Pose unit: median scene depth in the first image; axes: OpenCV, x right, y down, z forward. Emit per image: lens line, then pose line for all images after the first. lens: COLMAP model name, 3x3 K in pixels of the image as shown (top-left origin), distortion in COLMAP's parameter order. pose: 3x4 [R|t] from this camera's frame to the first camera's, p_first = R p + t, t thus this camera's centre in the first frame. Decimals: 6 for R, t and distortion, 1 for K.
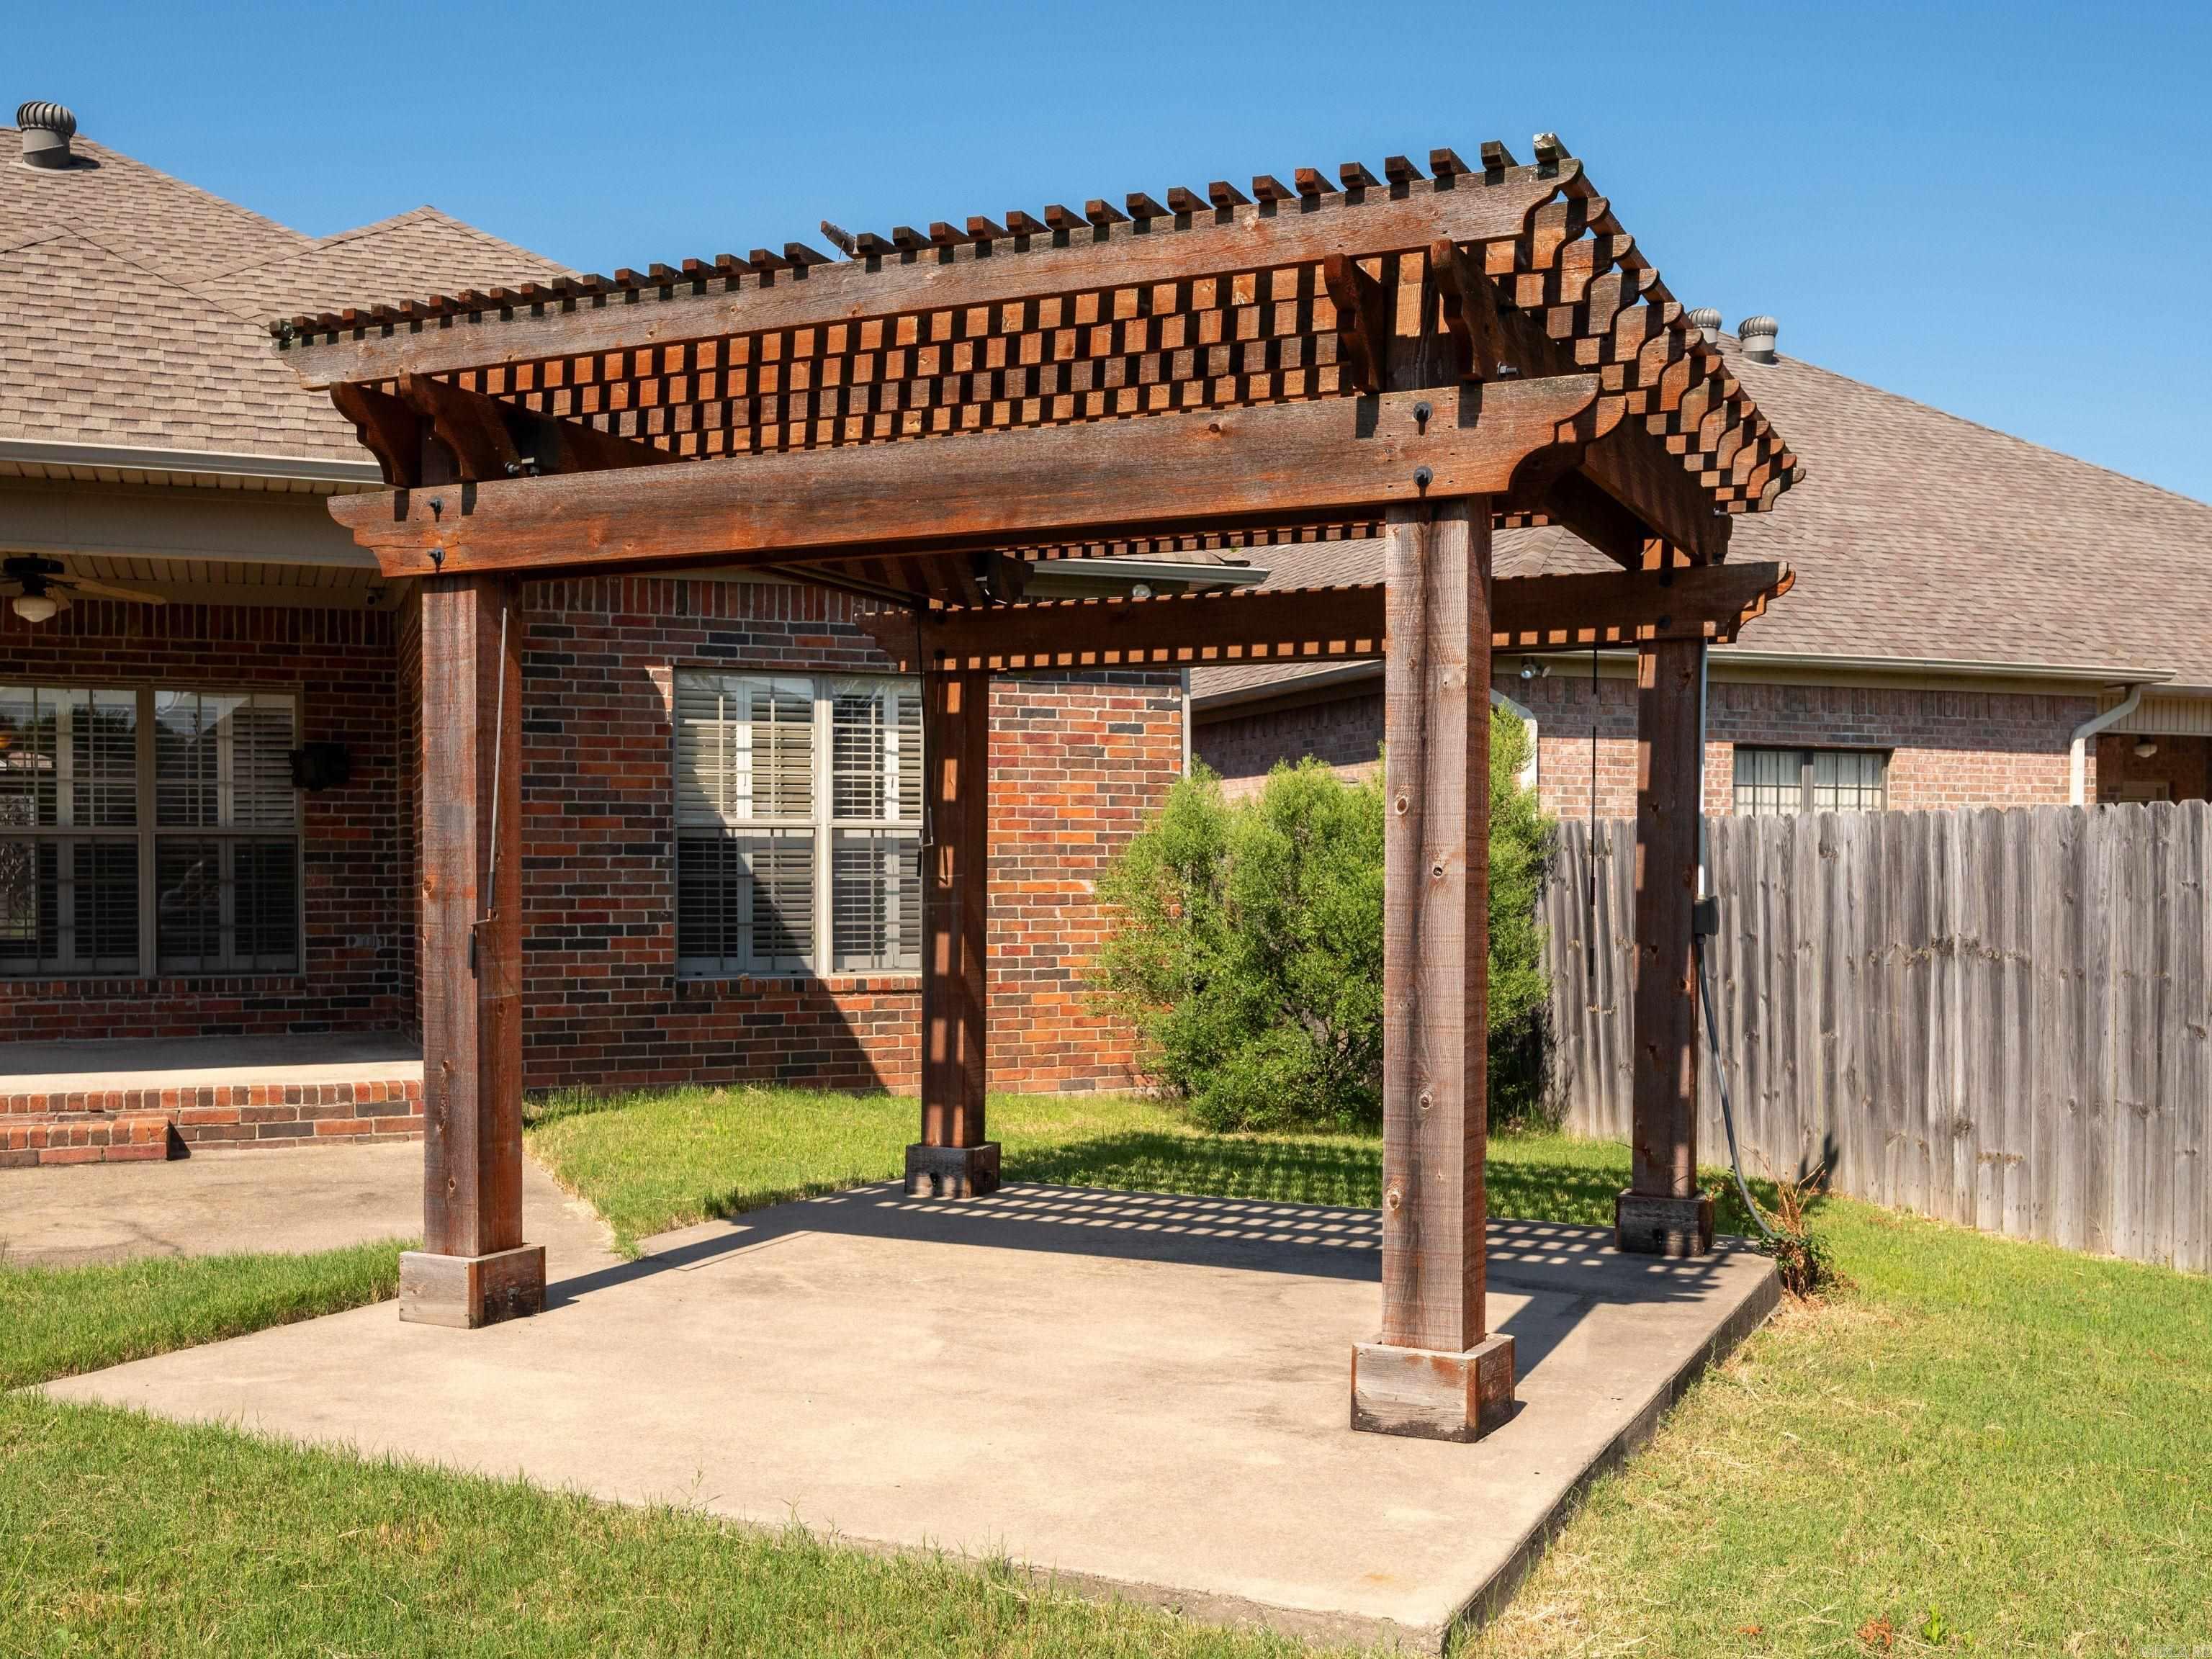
lens RADIAL K [[1772.2, 0, 1106.1], [0, 1772.2, 902.7], [0, 0, 1]] dist [-0.001416, 0.000720]
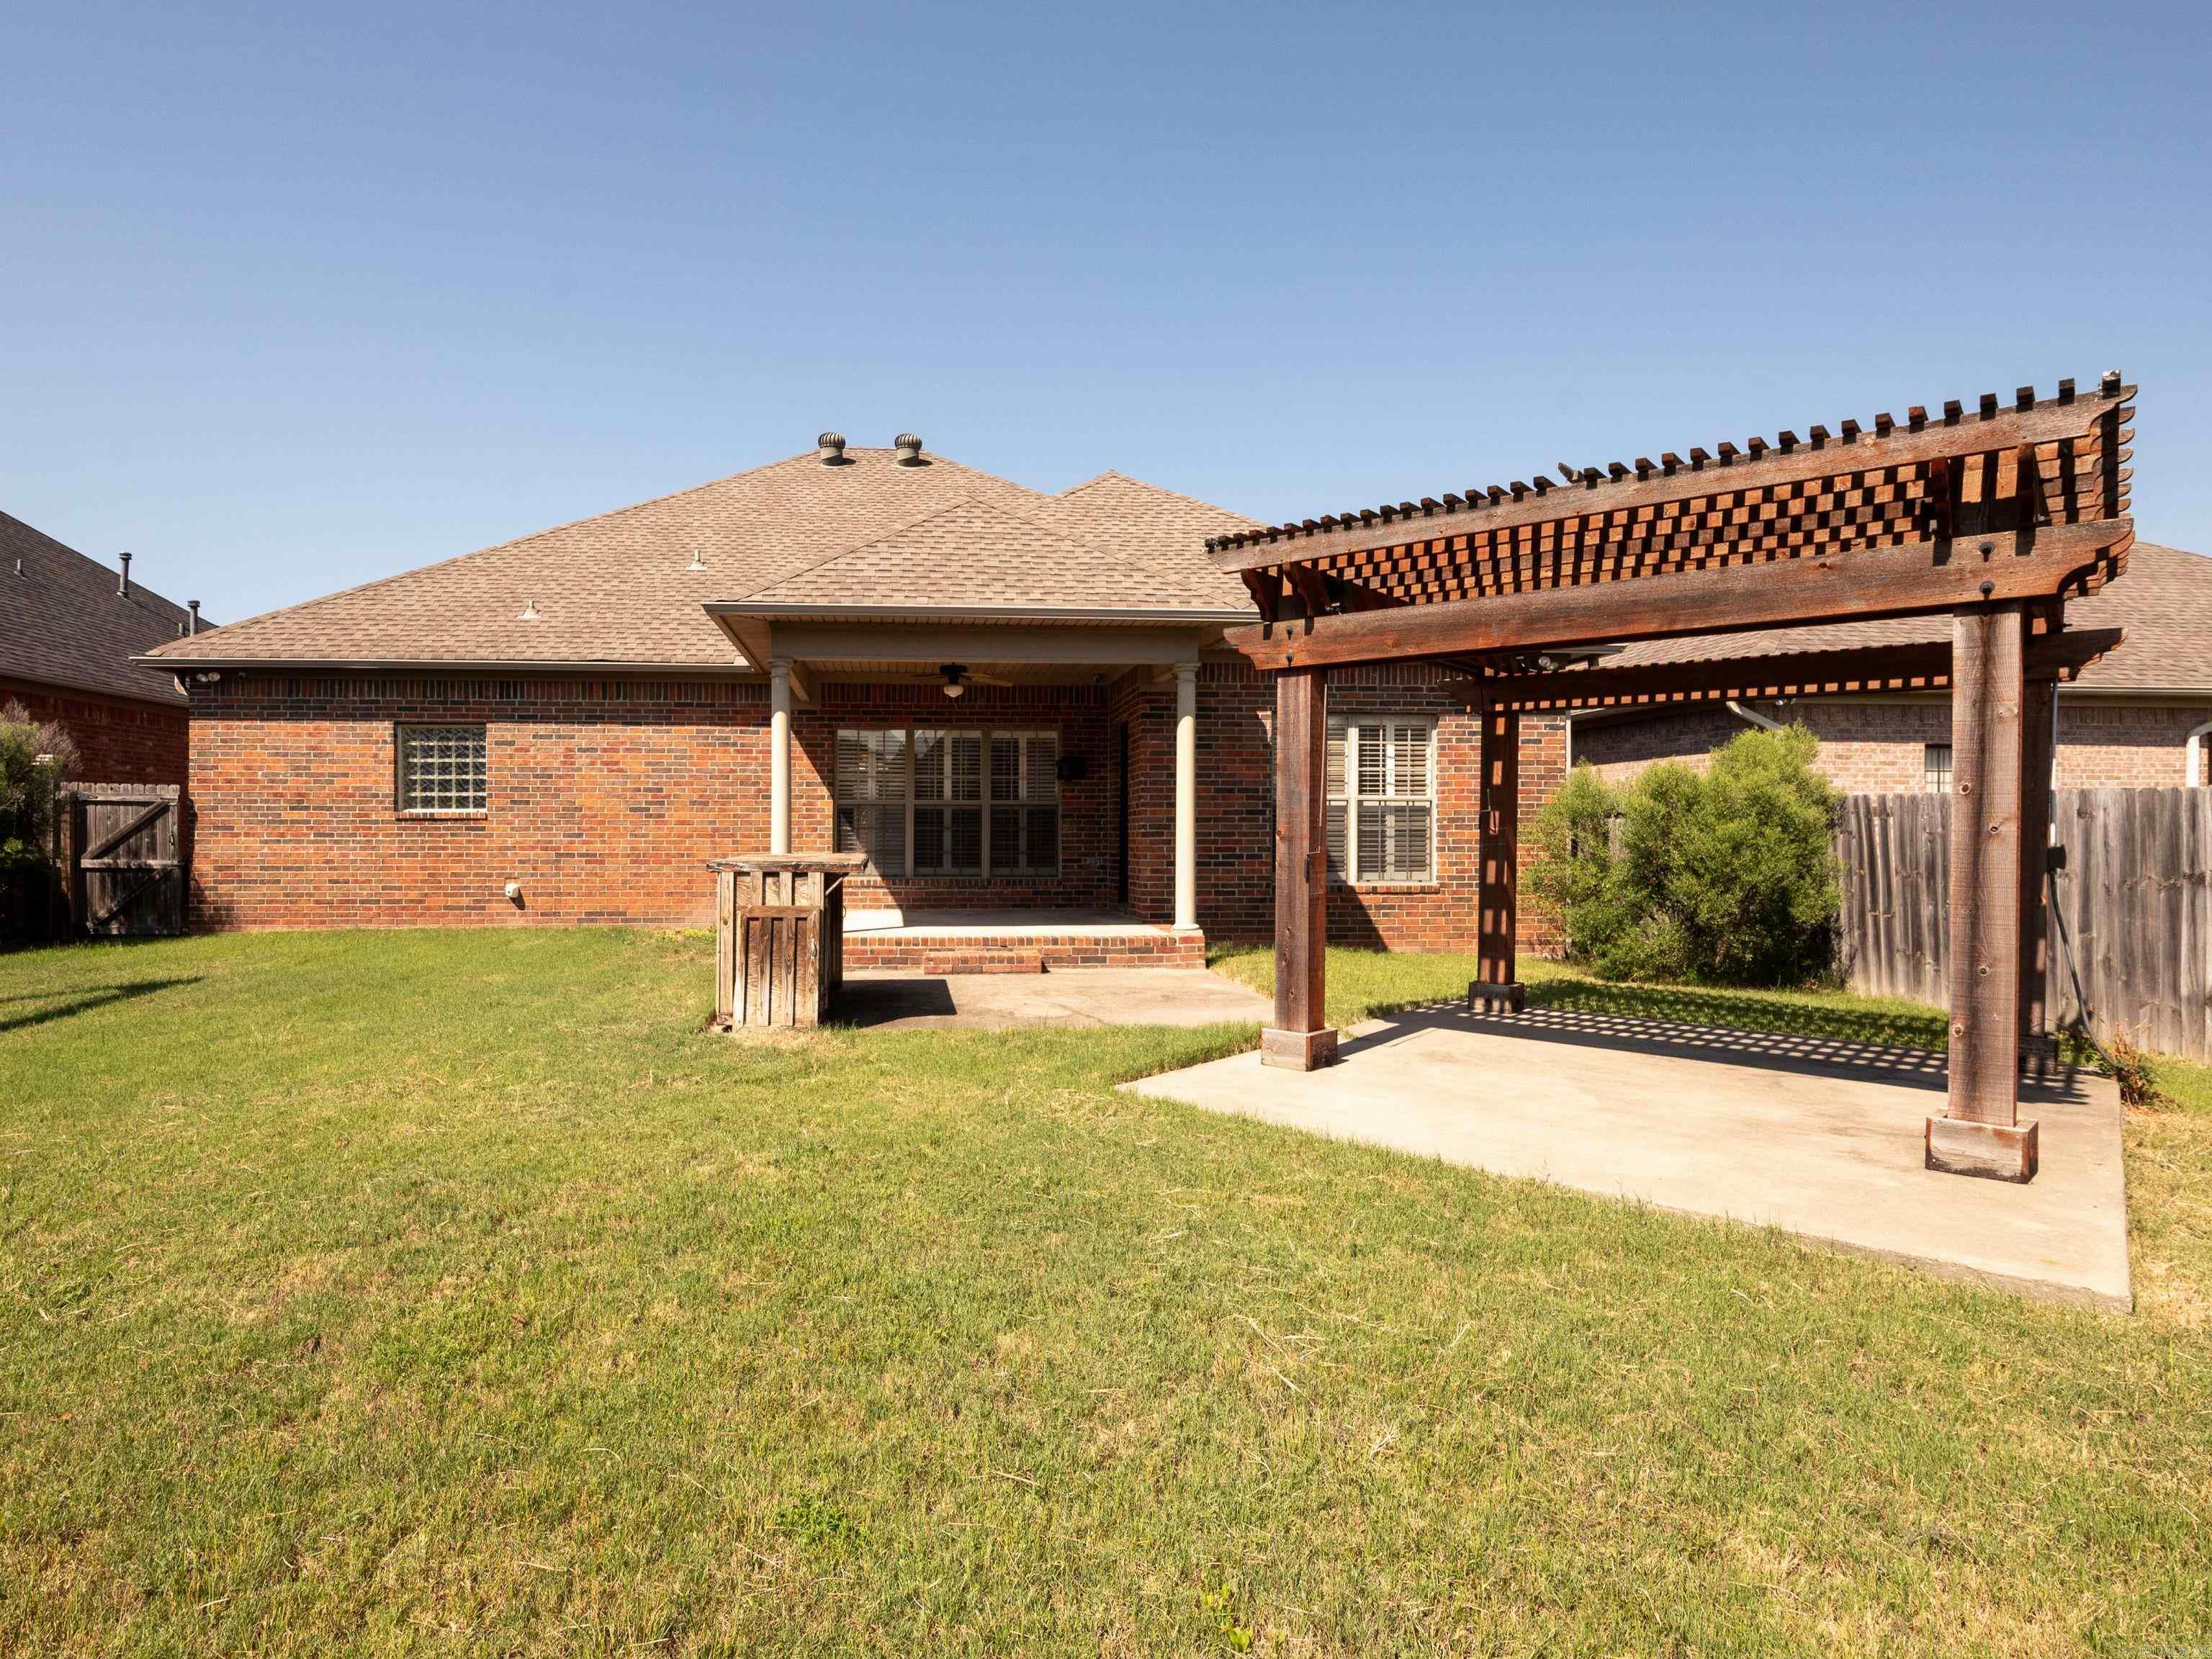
lens RADIAL K [[1006.8, 0, 1133.9], [0, 1006.8, 829.1], [0, 0, 1]] dist [-0.000338, -0.000638]
pose [[0.967801, 0.004513, -0.251675, -0.181360], [-0.007508, 0.999912, -0.010938, -0.000821], [0.251604, 0.012476, 0.967750, -0.048254]]
